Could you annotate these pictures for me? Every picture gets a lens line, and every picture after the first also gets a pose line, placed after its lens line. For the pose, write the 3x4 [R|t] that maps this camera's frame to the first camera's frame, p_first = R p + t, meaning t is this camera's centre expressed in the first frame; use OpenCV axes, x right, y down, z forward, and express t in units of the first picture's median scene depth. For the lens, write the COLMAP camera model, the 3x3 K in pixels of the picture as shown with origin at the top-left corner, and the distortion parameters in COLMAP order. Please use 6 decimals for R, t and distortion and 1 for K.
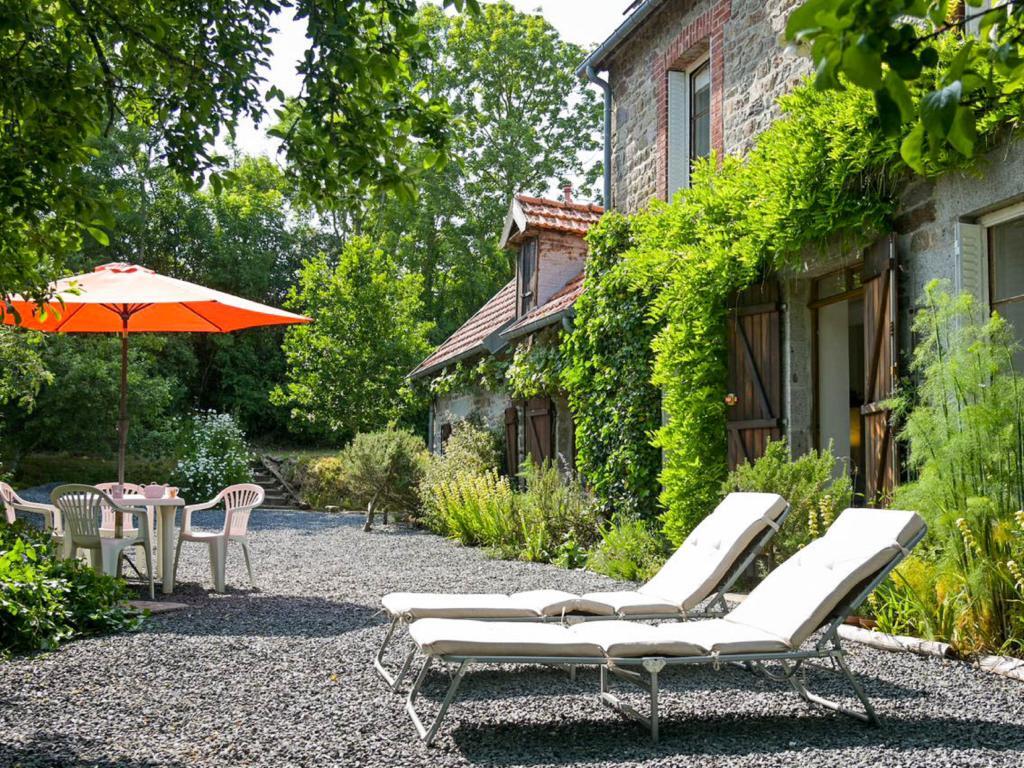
lens RADIAL K [[1246.2, 0, 512.0], [0, 1246.2, 384.0], [0, 0, 1]] dist [-0.004358, 0.017460]
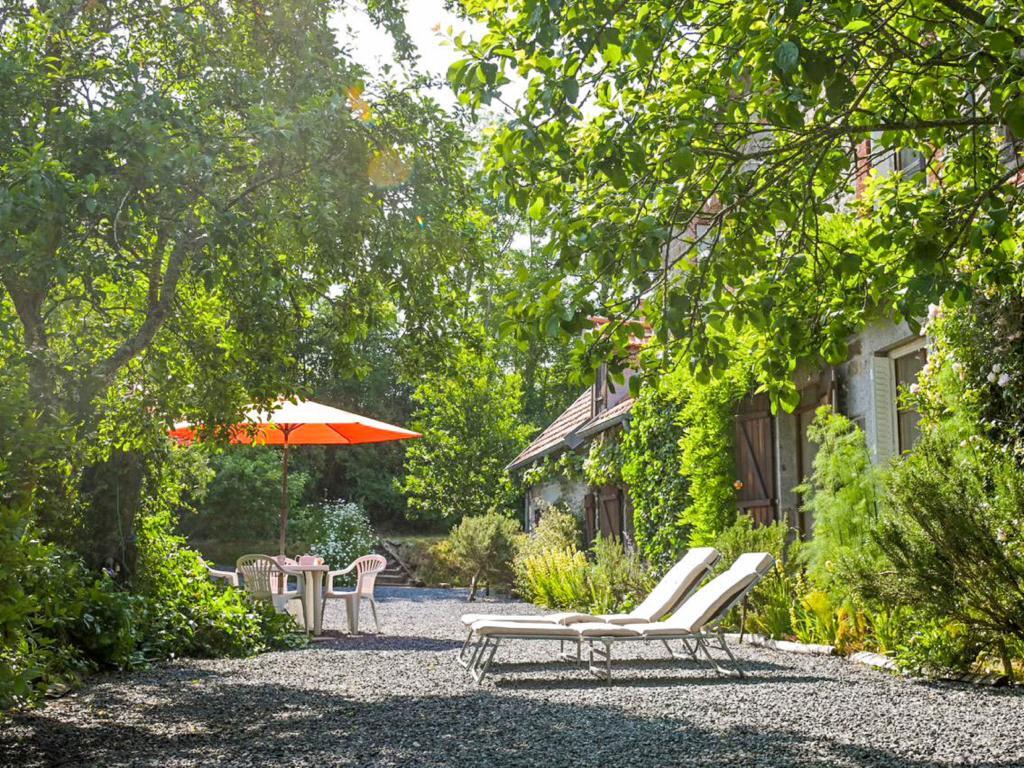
lens RADIAL K [[1246.2, 0, 512.0], [0, 1246.2, 384.0], [0, 0, 1]] dist [-0.004358, 0.017460]
pose [[0.995486, -0.025809, -0.091337, 0.043014], [0.019454, 0.997371, -0.069801, -0.004628], [0.092899, 0.067709, 0.993371, -0.225449]]
